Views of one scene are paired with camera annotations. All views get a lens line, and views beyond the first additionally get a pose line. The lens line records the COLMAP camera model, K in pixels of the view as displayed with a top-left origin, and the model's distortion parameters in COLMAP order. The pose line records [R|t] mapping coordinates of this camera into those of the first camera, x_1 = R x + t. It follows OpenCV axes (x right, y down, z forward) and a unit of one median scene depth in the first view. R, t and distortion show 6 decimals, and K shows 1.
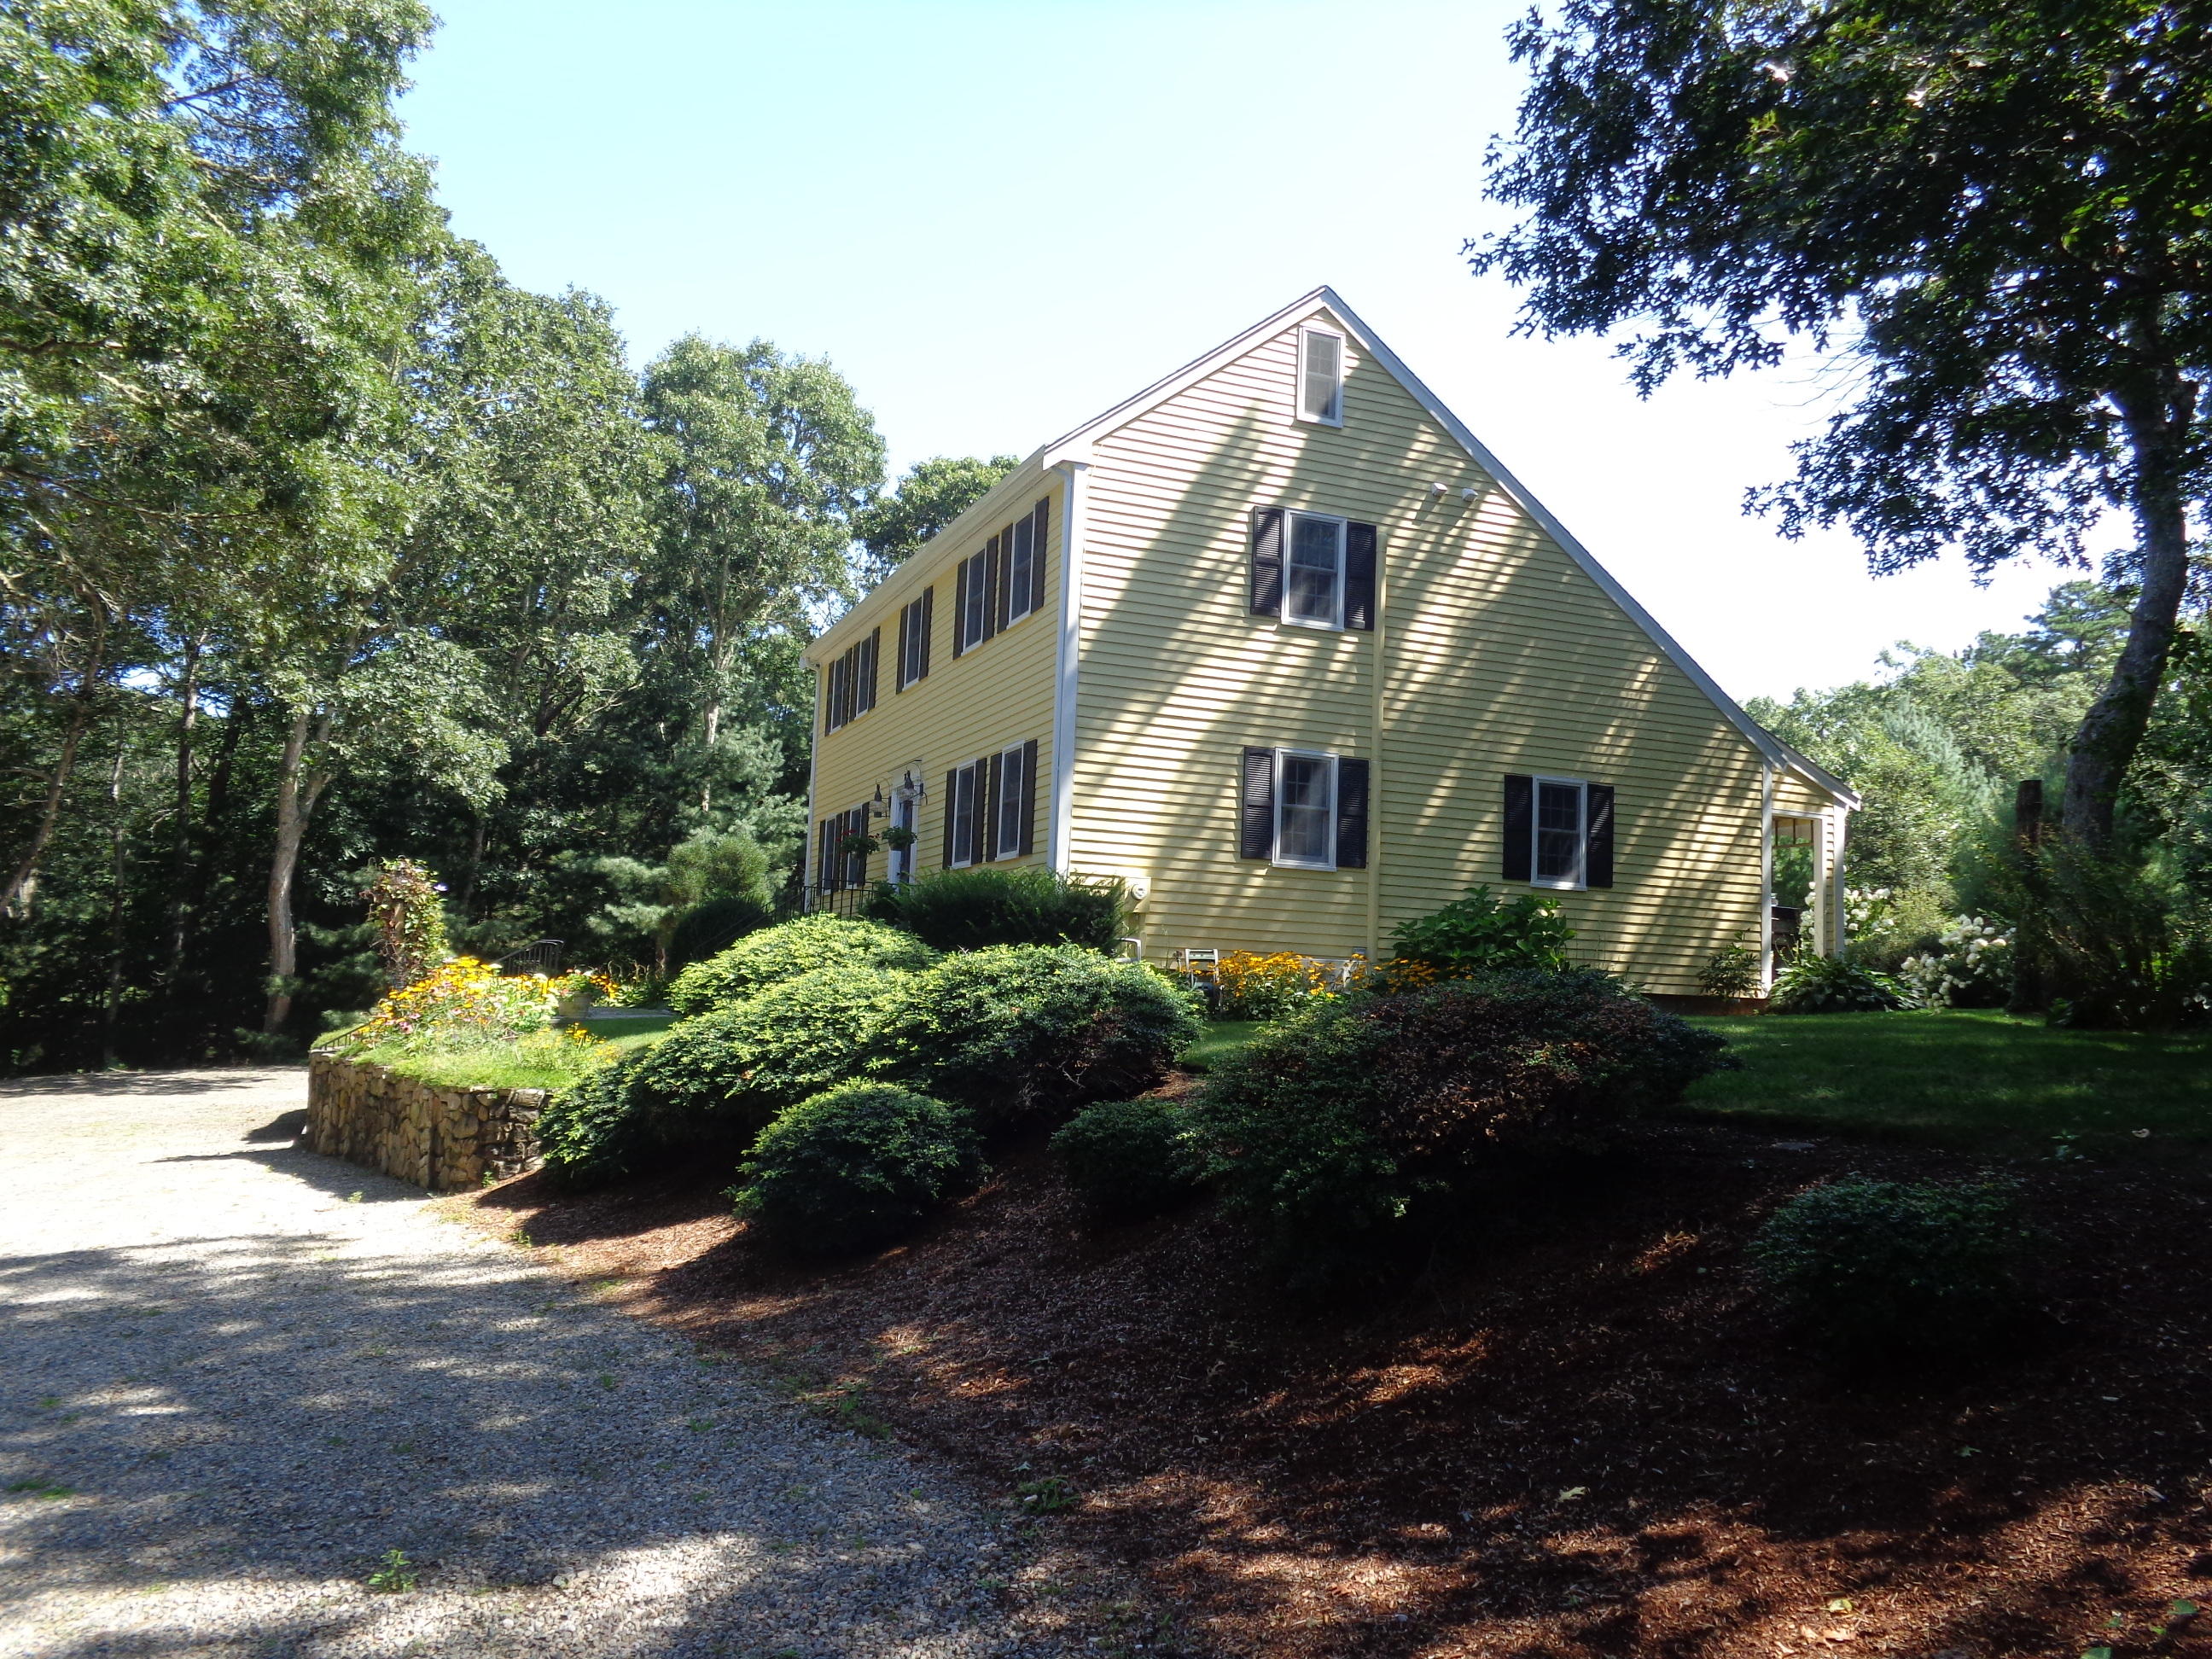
lens RADIAL K [[1662.1, 0, 1106.0], [0, 1662.1, 829.5], [0, 0, 1]] dist [-0.003877, -0.001083]
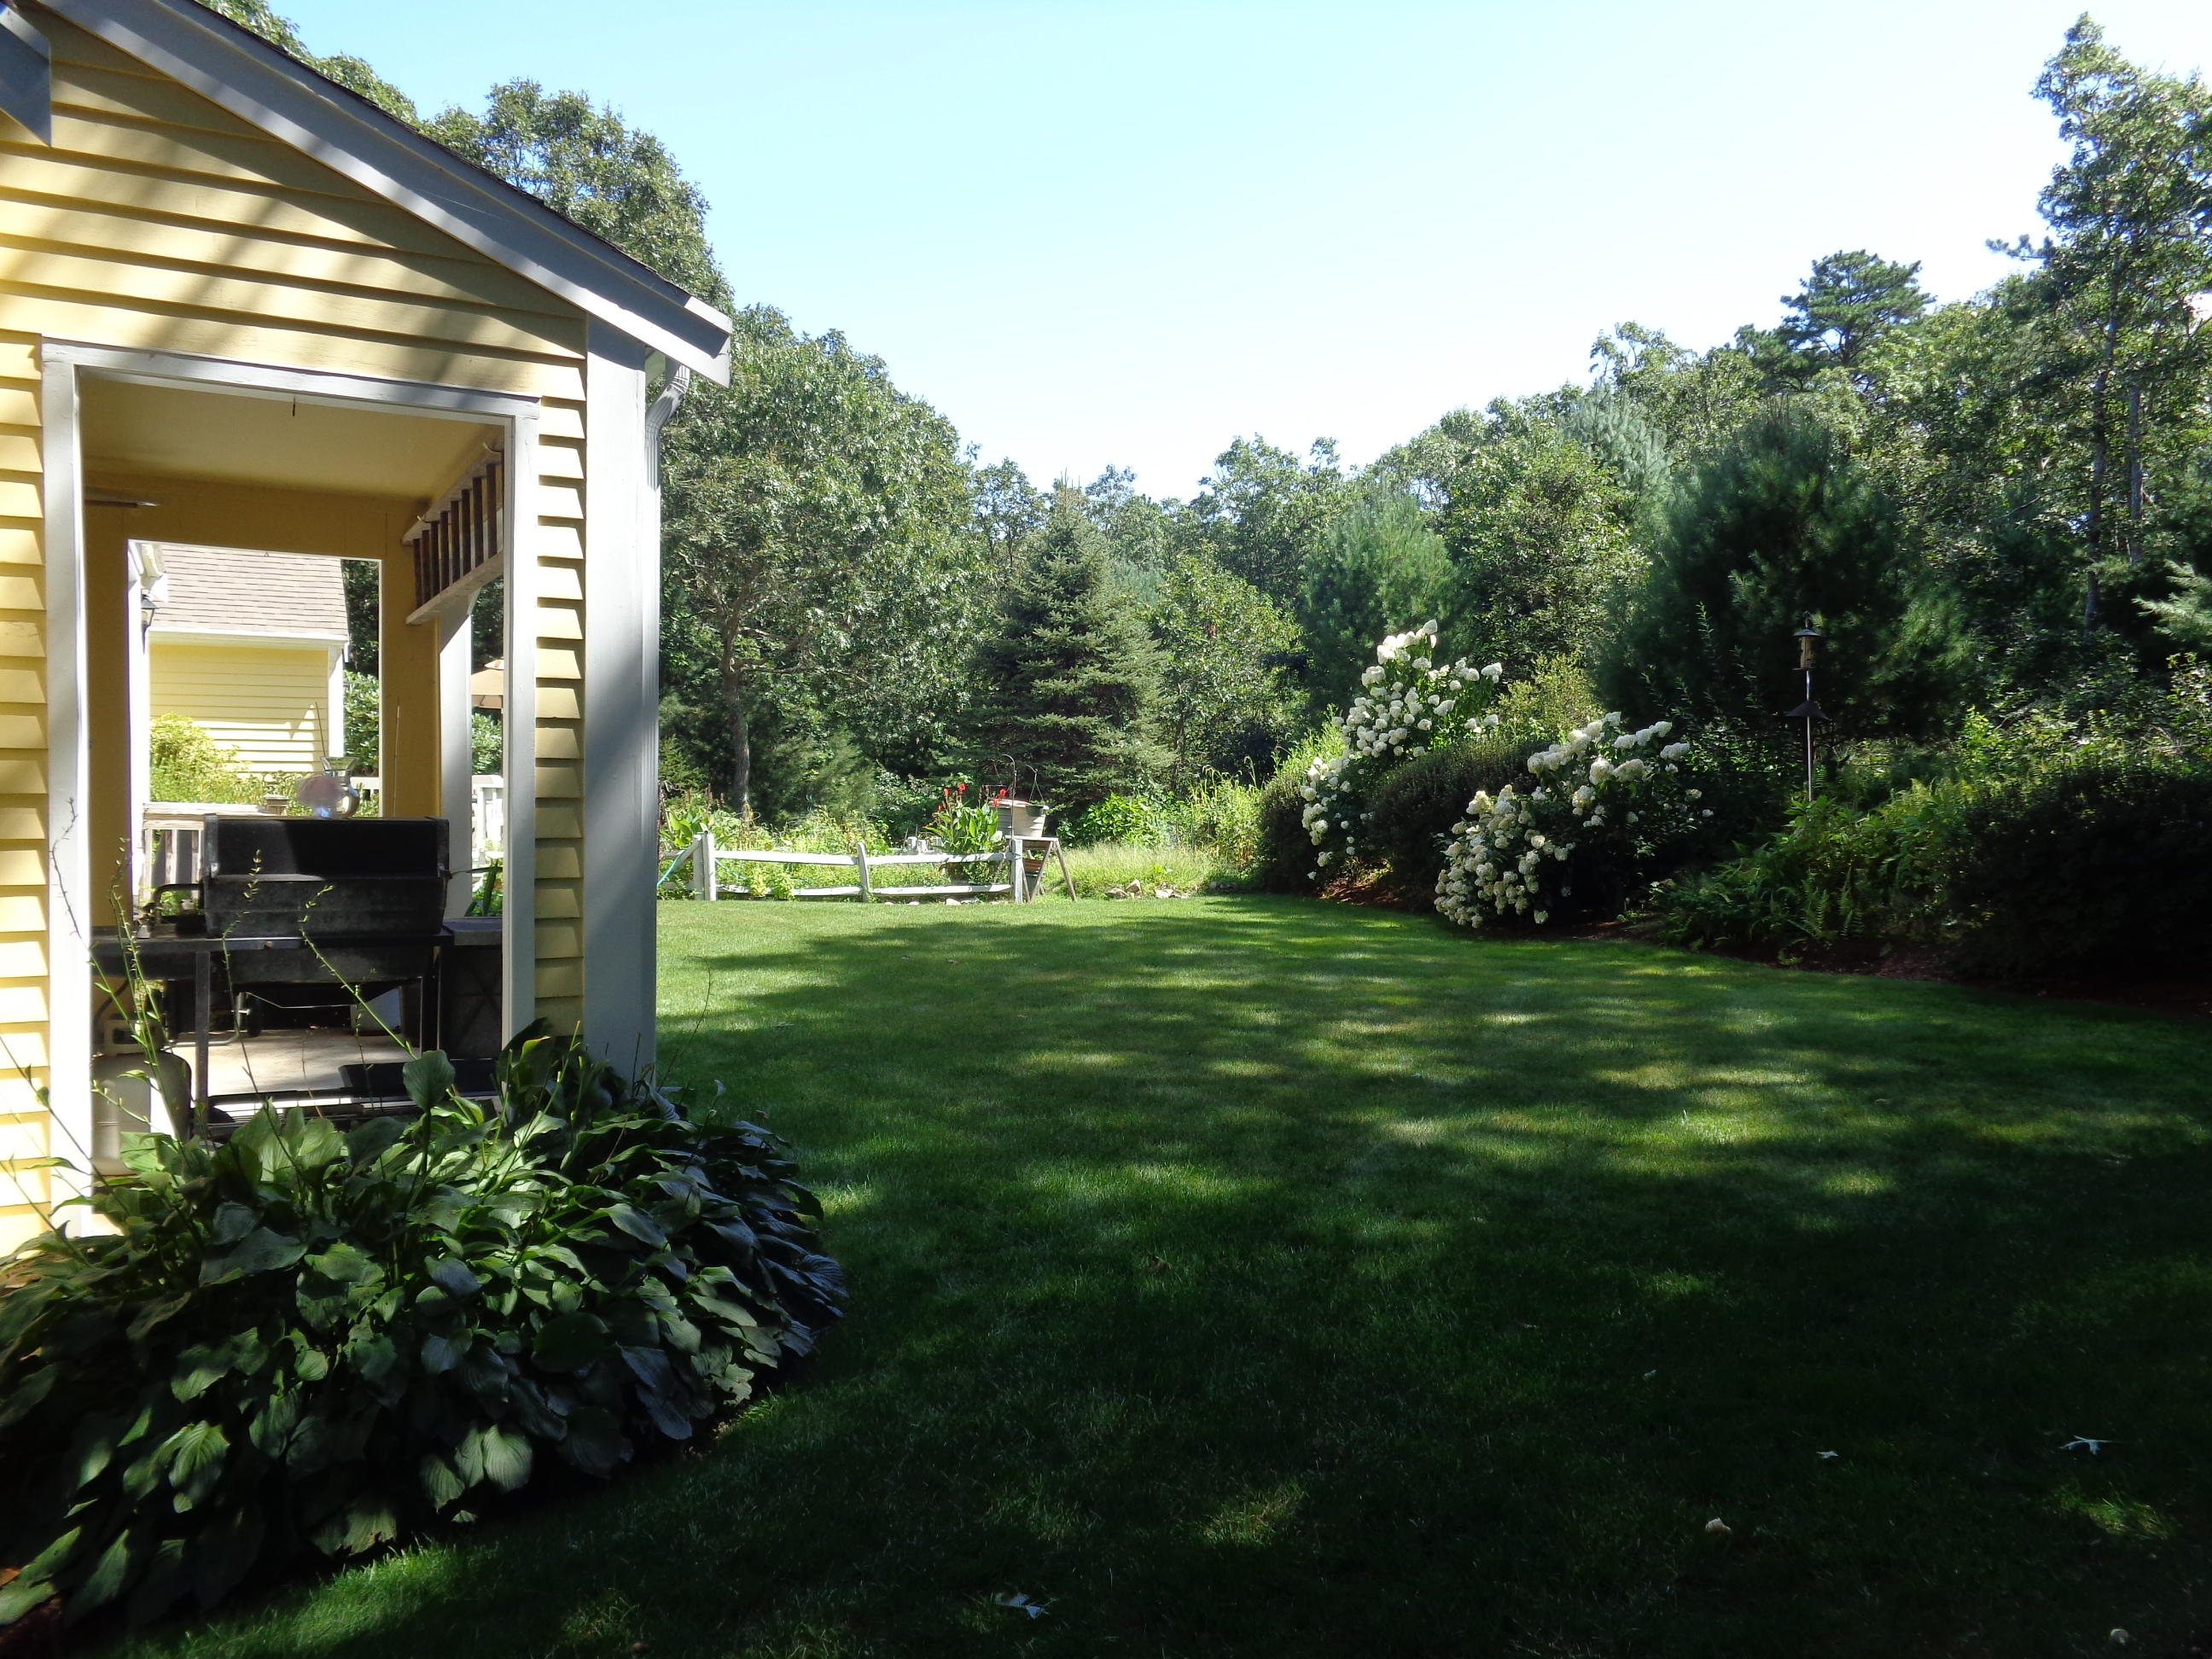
lens RADIAL K [[1662.1, 0, 1106.0], [0, 1662.1, 829.5], [0, 0, 1]] dist [-0.003877, -0.001083]
pose [[0.993803, -0.026719, 0.107899, 0.153148], [0.011278, 0.989910, 0.141250, 0.005622], [-0.110584, -0.139158, 0.984076, 0.241966]]
